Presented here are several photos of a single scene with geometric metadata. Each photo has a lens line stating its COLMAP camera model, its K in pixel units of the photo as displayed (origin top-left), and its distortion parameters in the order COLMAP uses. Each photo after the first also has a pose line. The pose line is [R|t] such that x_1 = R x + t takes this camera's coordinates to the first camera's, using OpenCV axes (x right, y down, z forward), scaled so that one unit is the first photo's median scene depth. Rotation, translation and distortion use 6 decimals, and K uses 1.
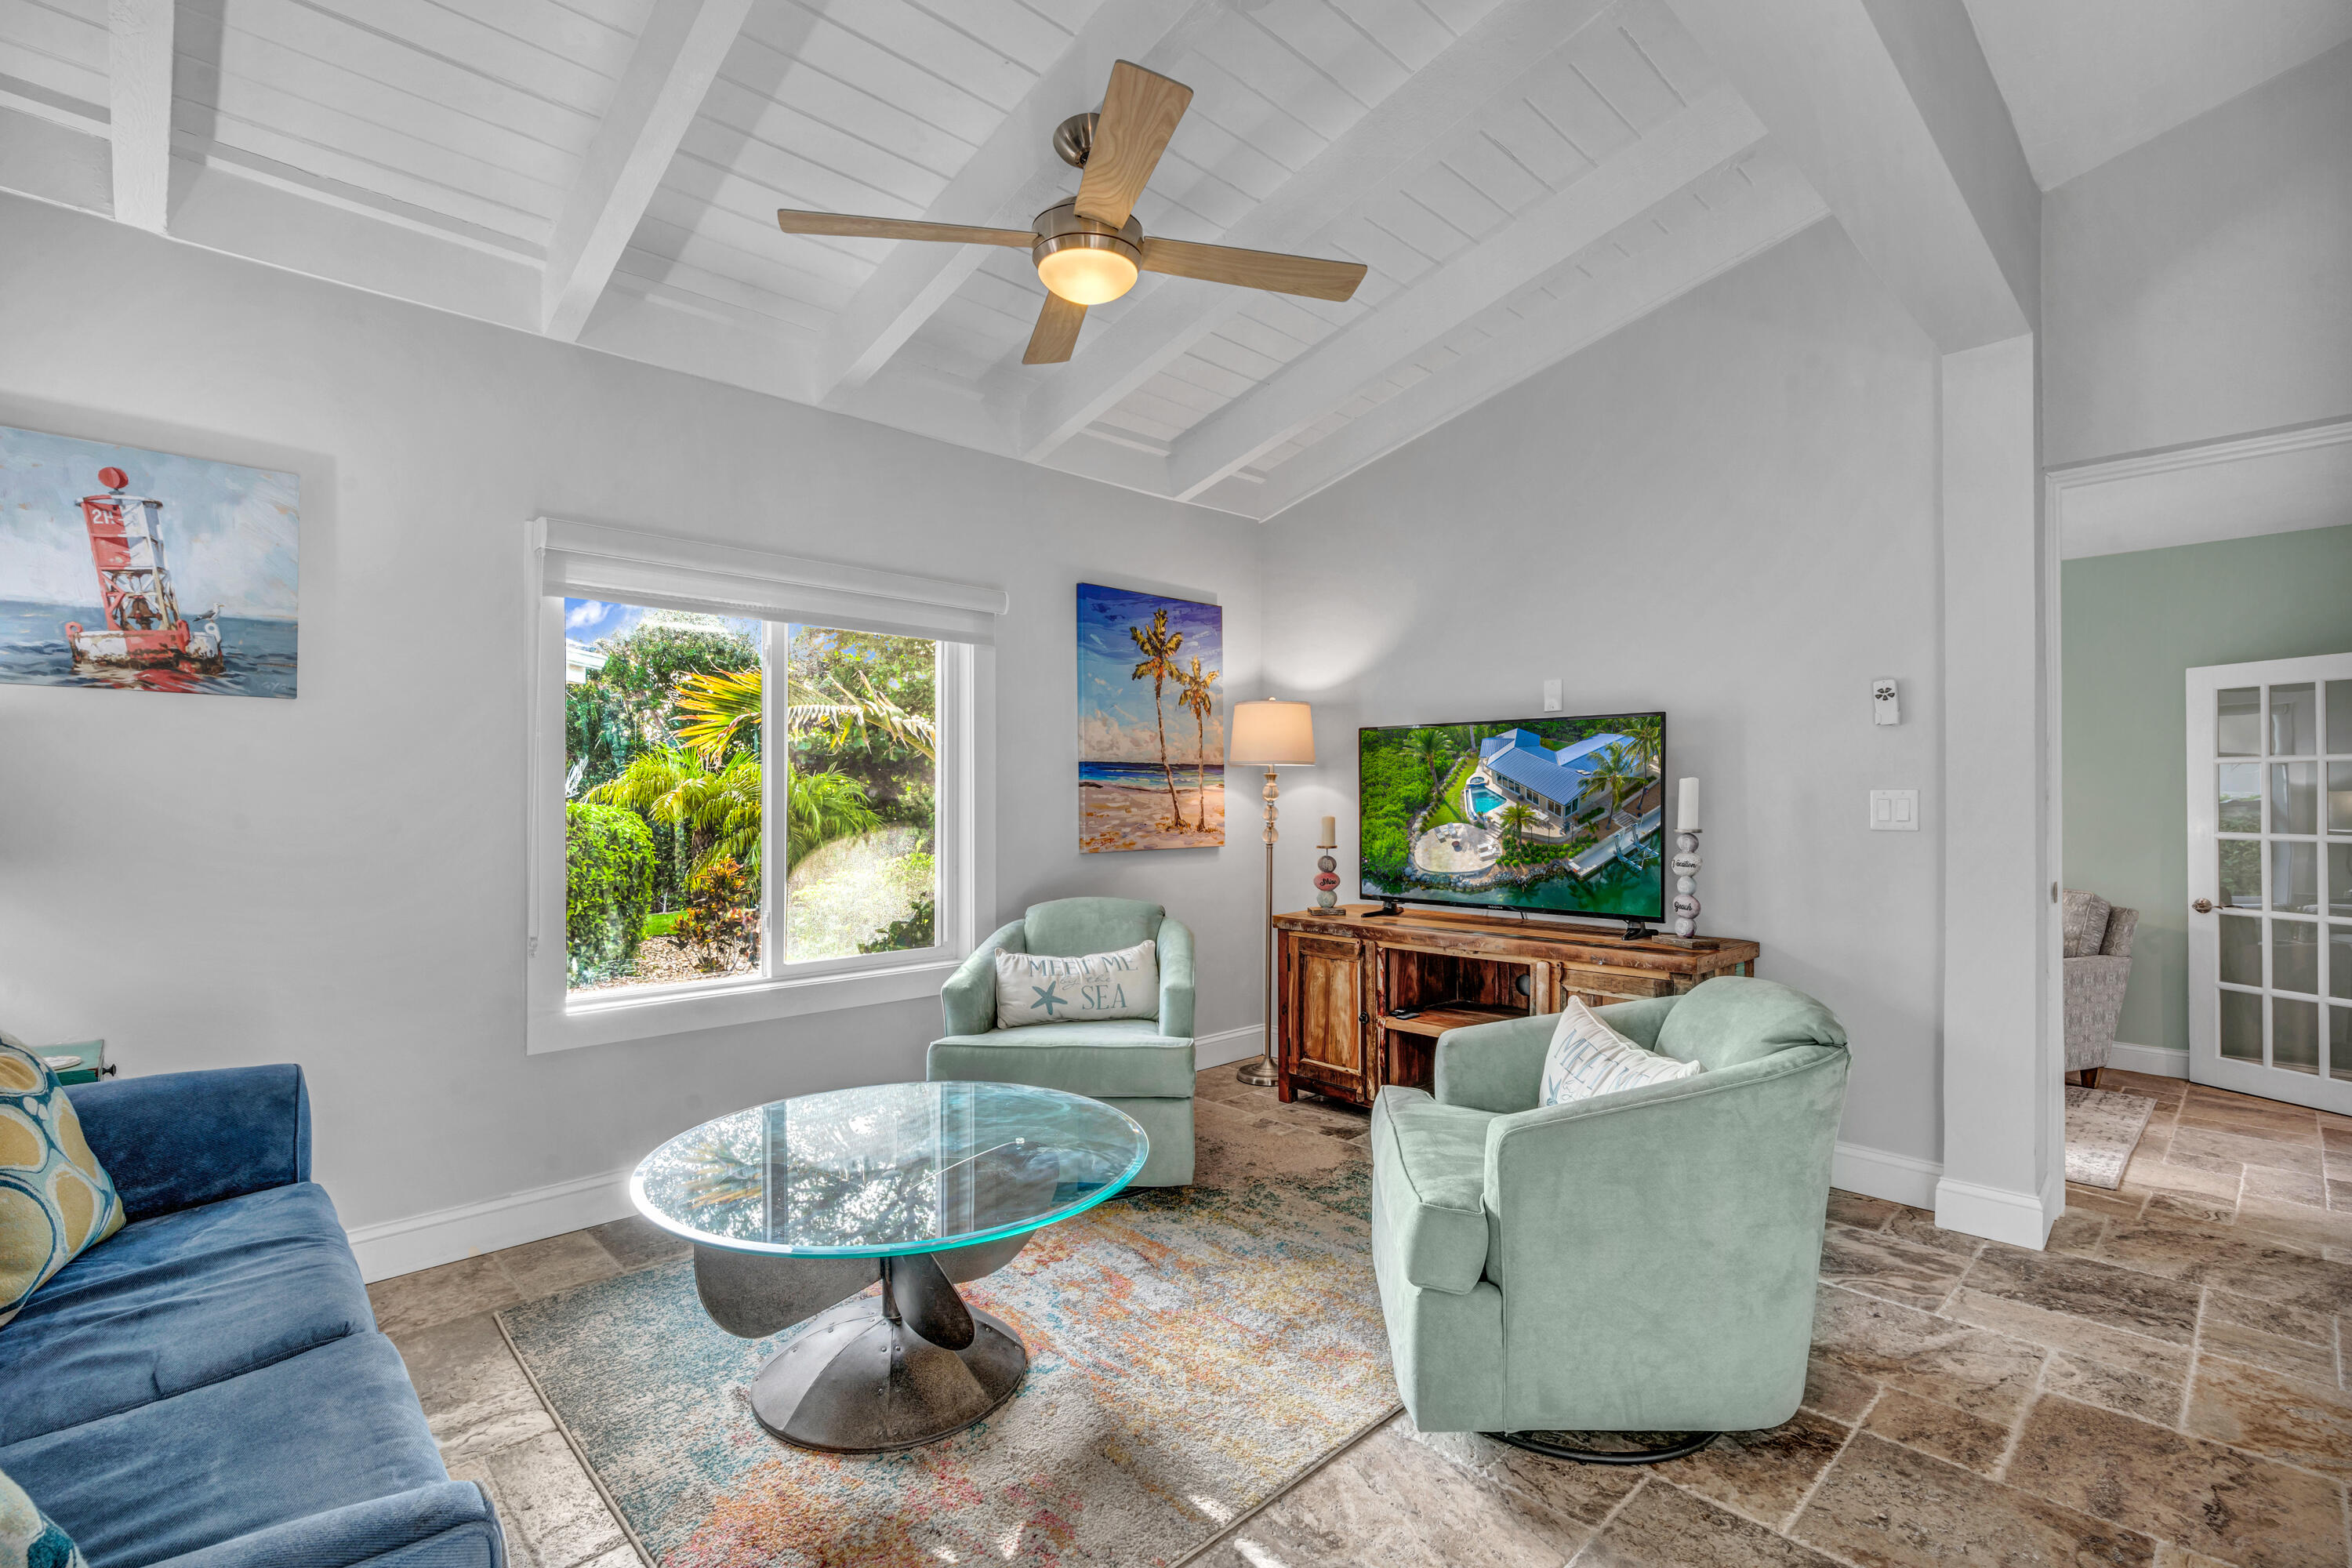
lens RADIAL K [[1088.9, 0, 1169.4], [0, 1088.9, 791.6], [0, 0, 1]] dist [-0.000452, -0.000268]
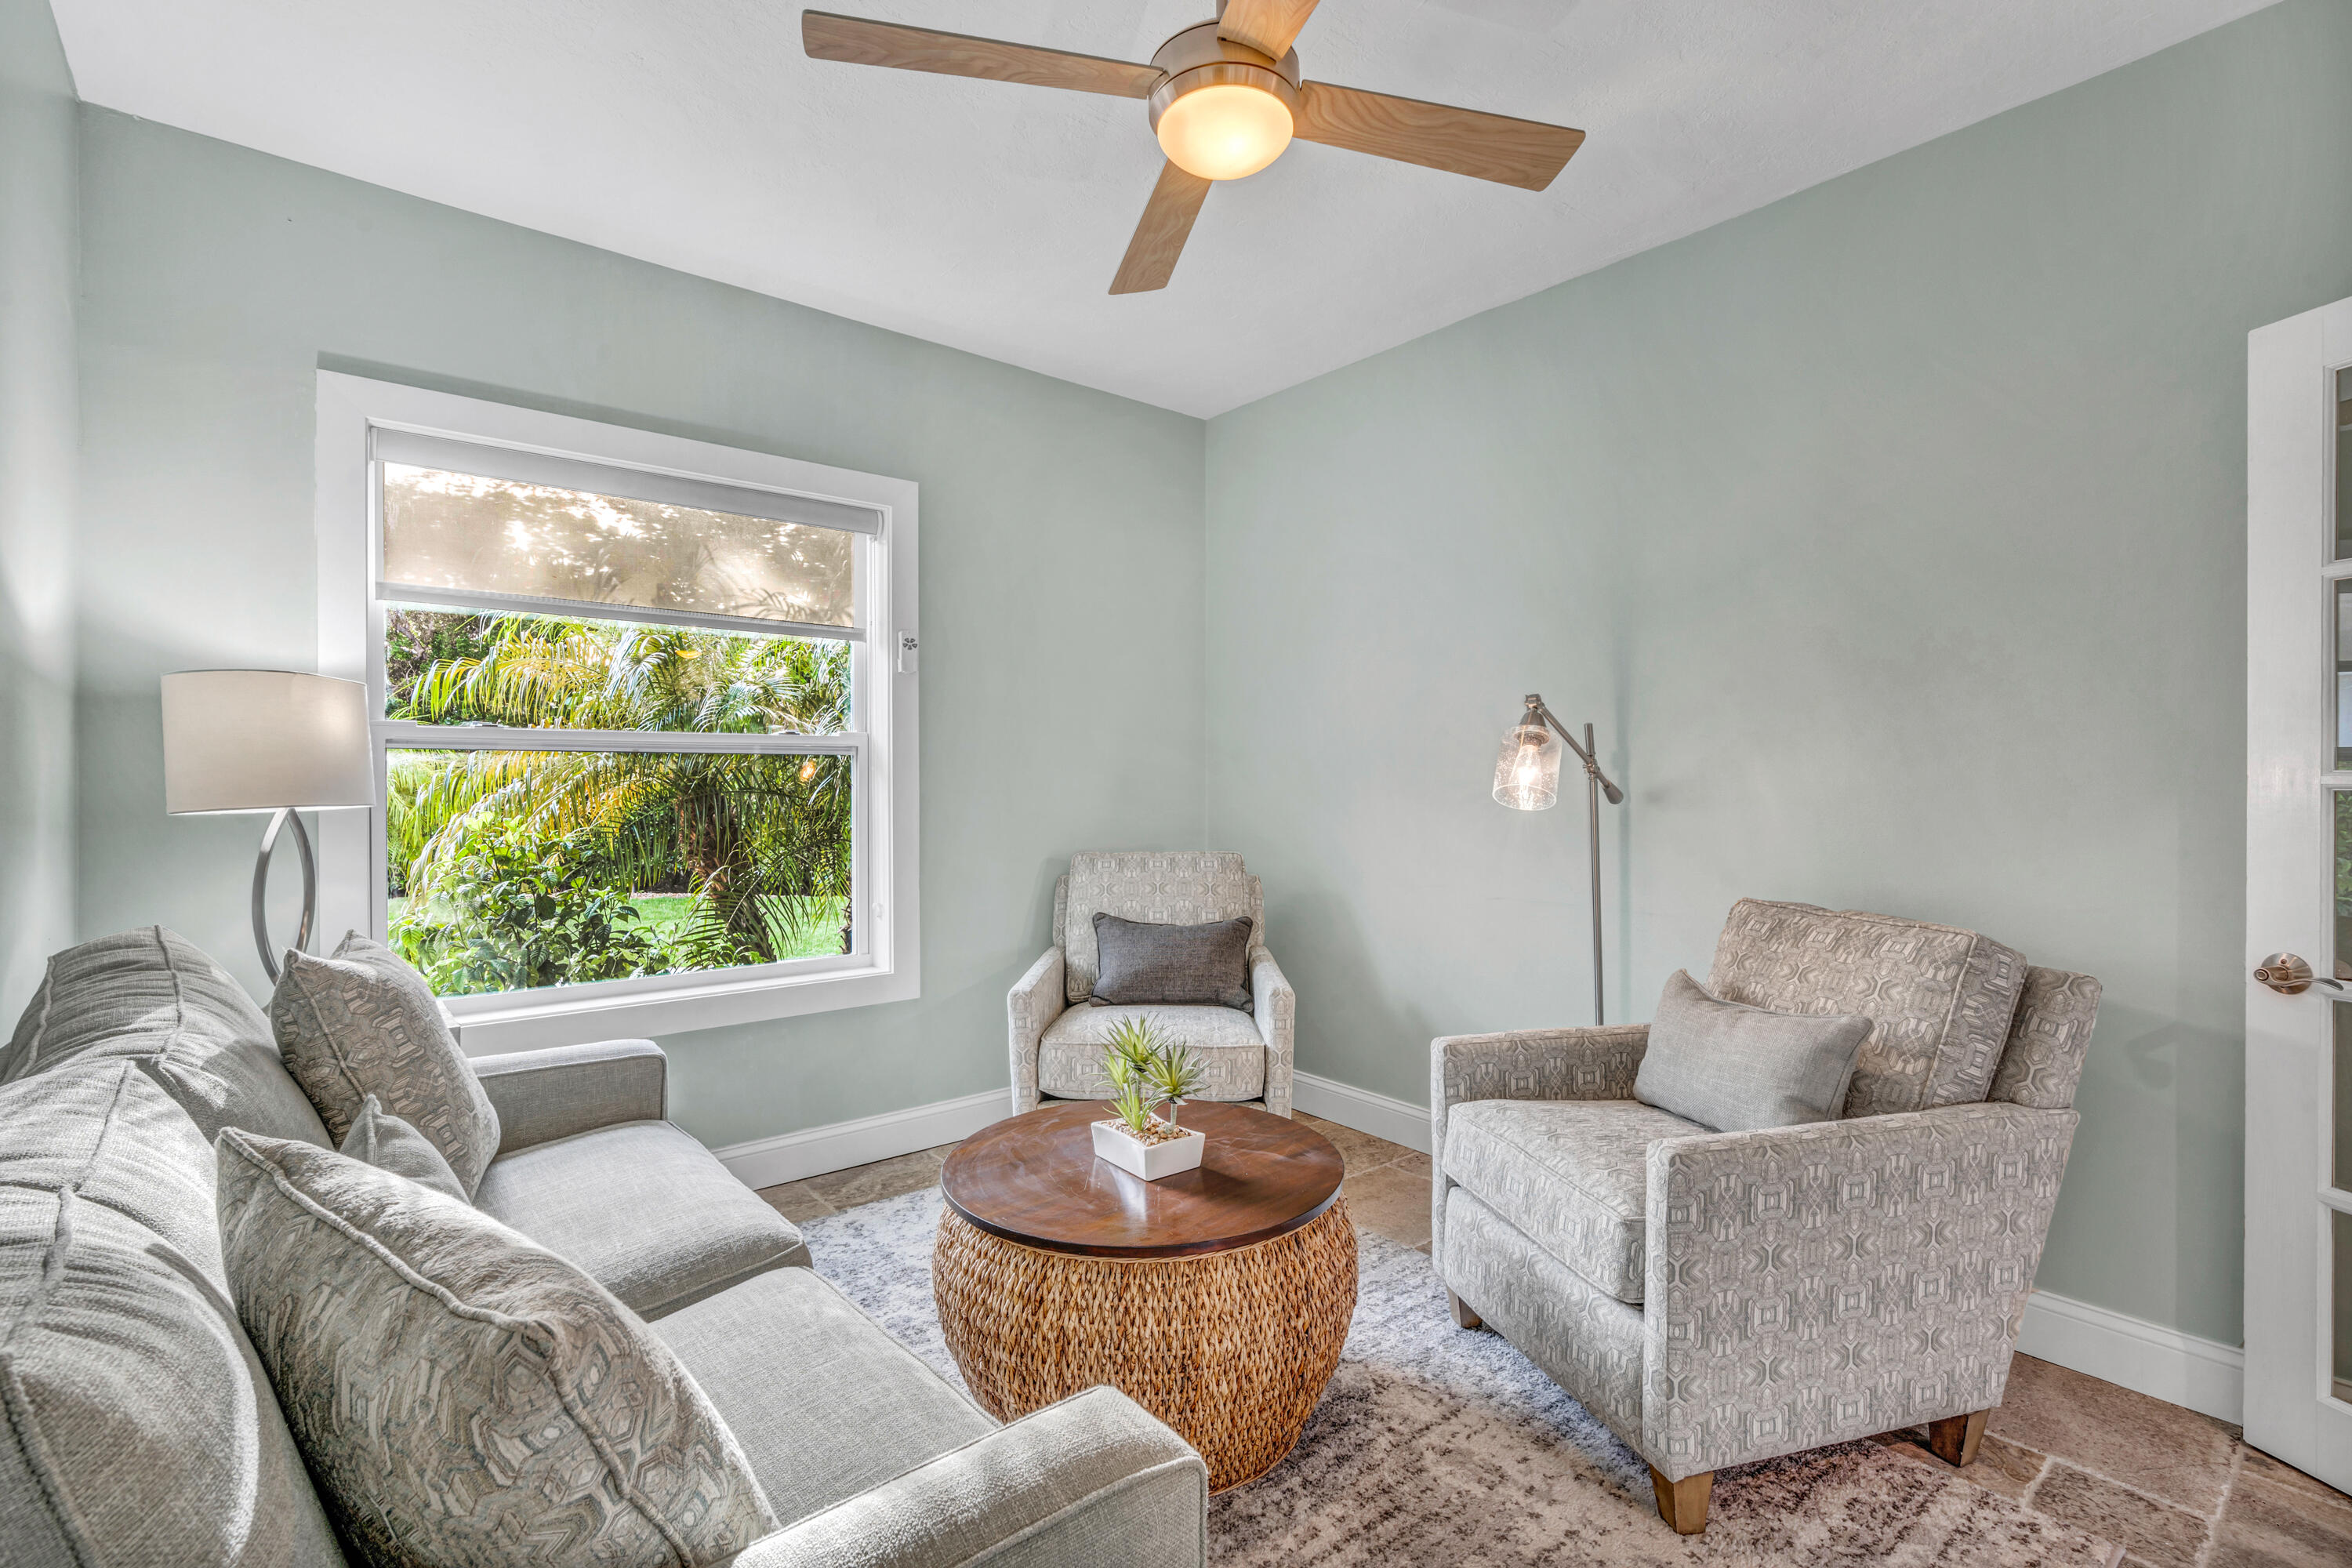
lens RADIAL K [[1088.9, 0, 1177.9], [0, 1088.9, 786.6], [0, 0, 1]] dist [-0.000452, -0.000268]
pose [[0.997614, 0.005890, -0.068780, 0.599443], [-0.005121, 0.999923, 0.011347, 0.039465], [0.068842, -0.010967, 0.997567, 0.606630]]
